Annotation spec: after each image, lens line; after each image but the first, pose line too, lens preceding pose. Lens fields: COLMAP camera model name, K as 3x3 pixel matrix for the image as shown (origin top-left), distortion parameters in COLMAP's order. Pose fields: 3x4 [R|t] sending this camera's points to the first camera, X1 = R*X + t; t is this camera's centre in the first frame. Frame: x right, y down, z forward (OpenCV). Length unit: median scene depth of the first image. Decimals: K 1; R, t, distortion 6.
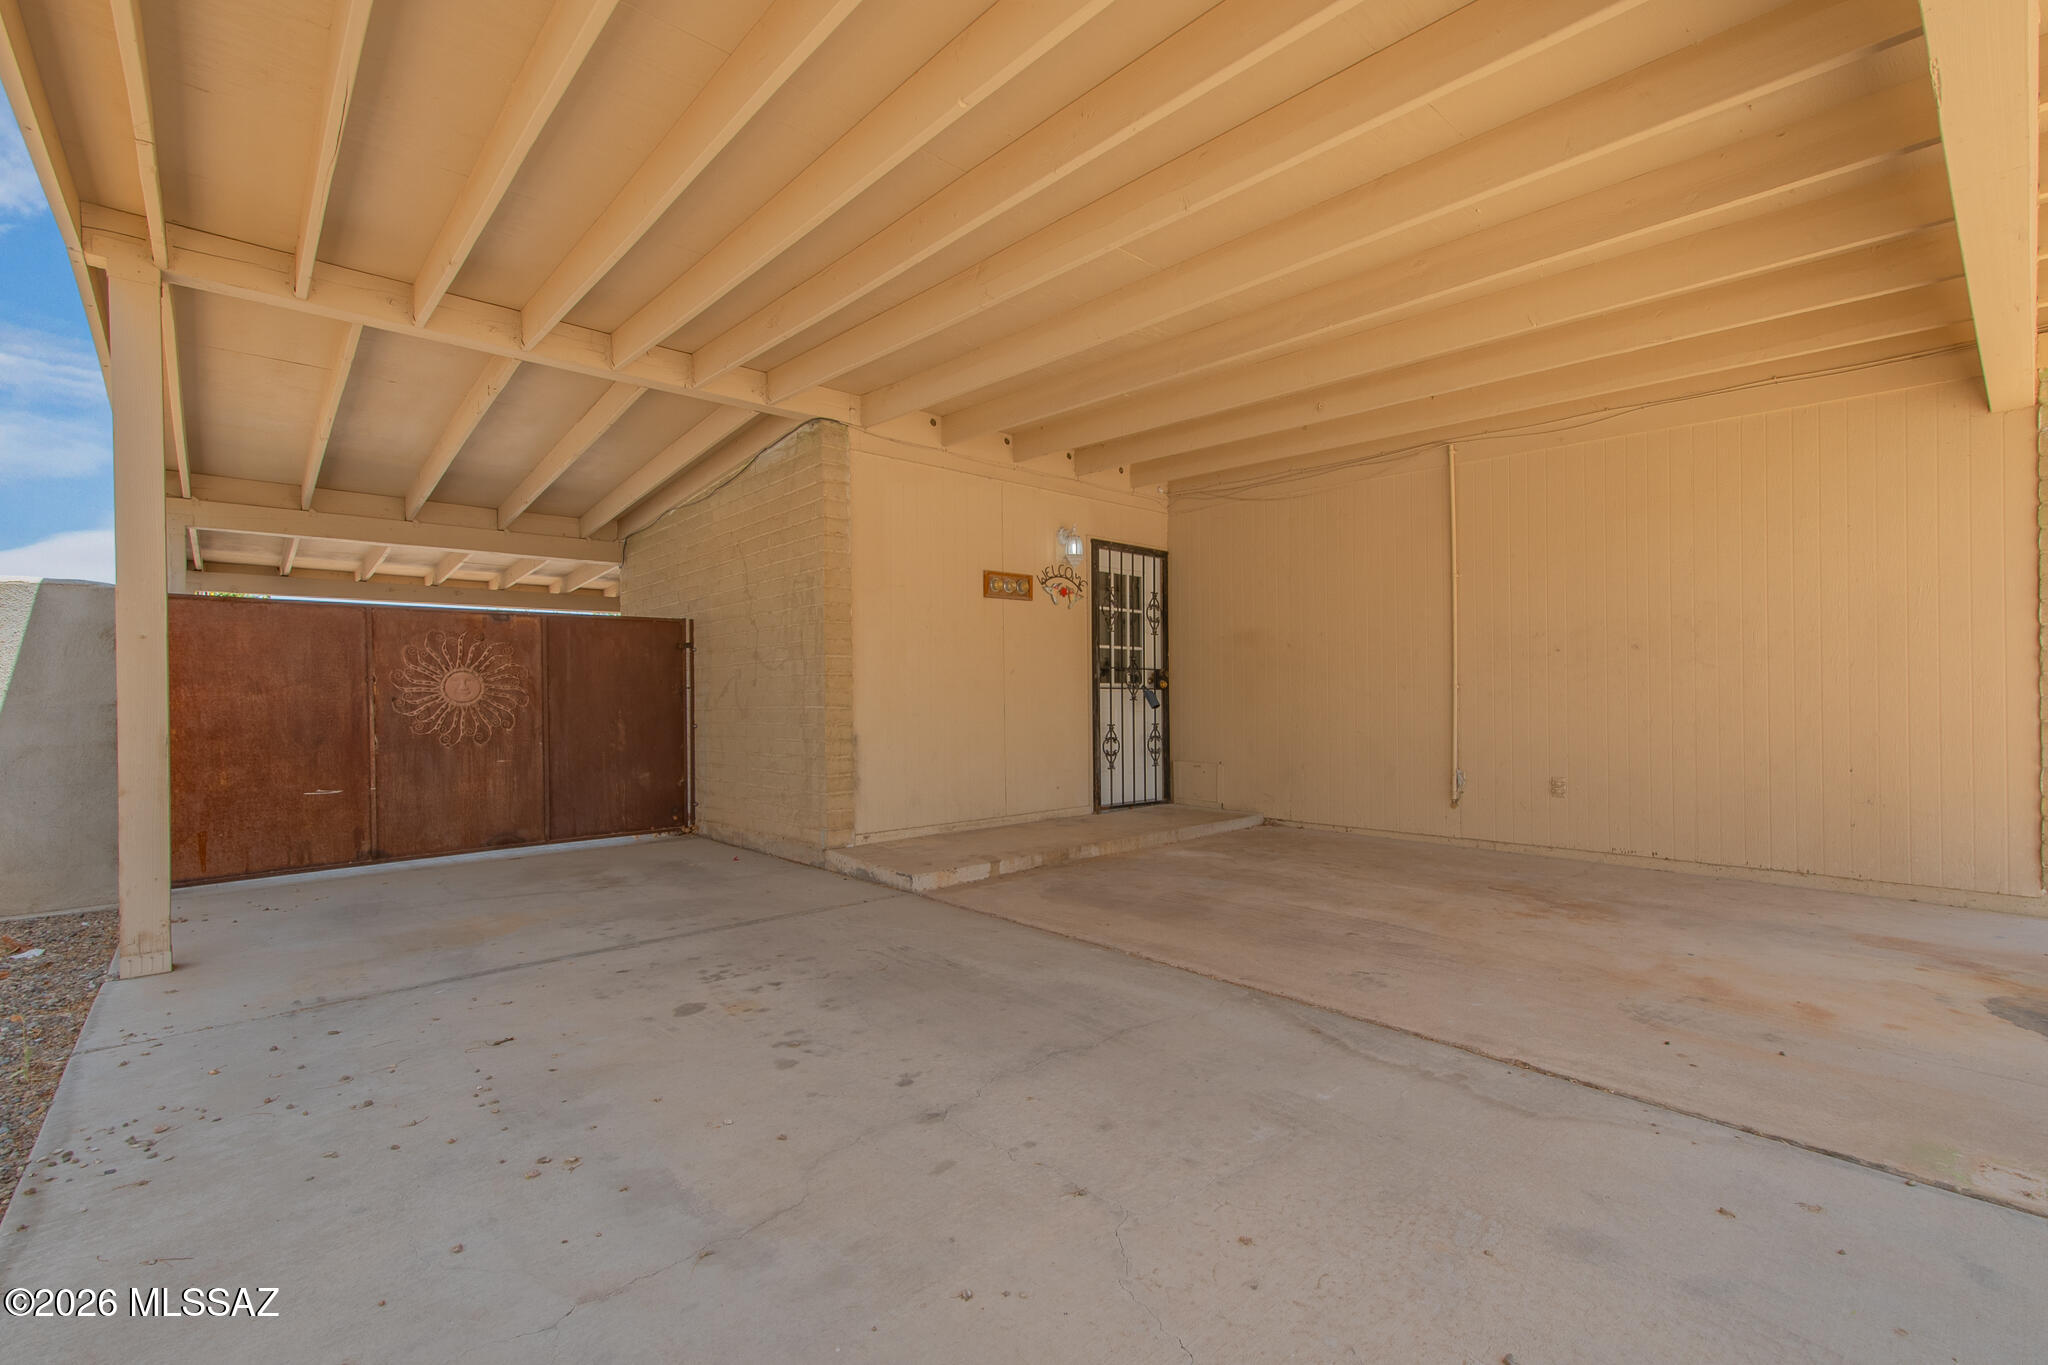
lens RADIAL K [[912.9, 0, 1046.9], [0, 912.9, 693.8], [0, 0, 1]] dist [-0.001658, -0.001101]
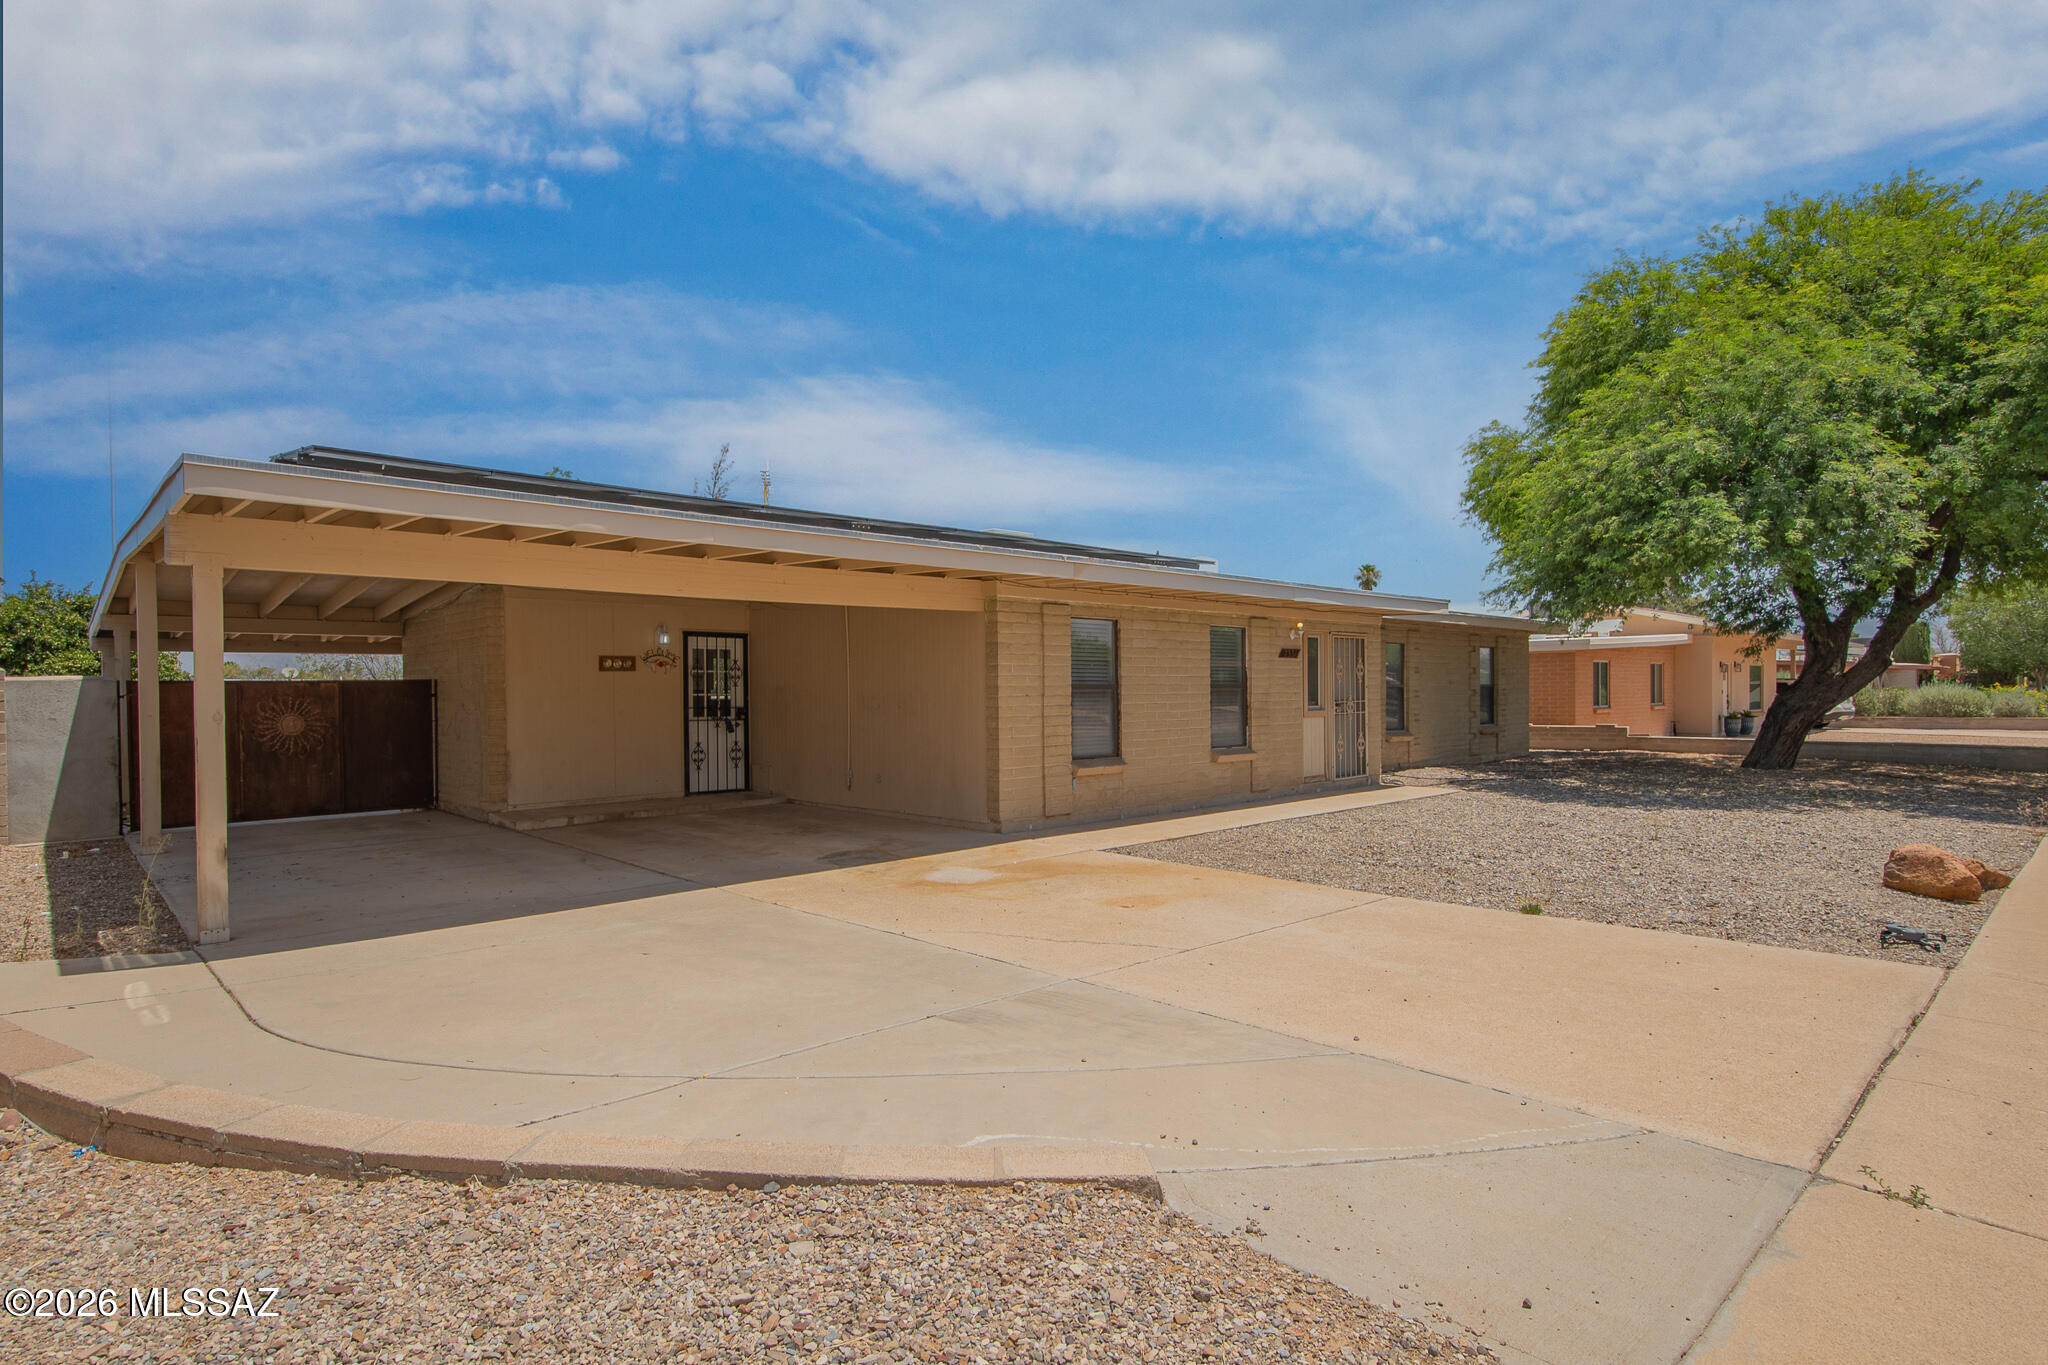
lens RADIAL K [[1031.0, 0, 1051.5], [0, 1031.0, 692.5], [0, 0, 1]] dist [-0.001216, -0.000516]
pose [[0.999493, 0.000319, 0.031828, 0.698733], [-0.000565, 0.999970, 0.007721, -0.077247], [-0.031824, -0.007735, 0.999464, -0.949509]]
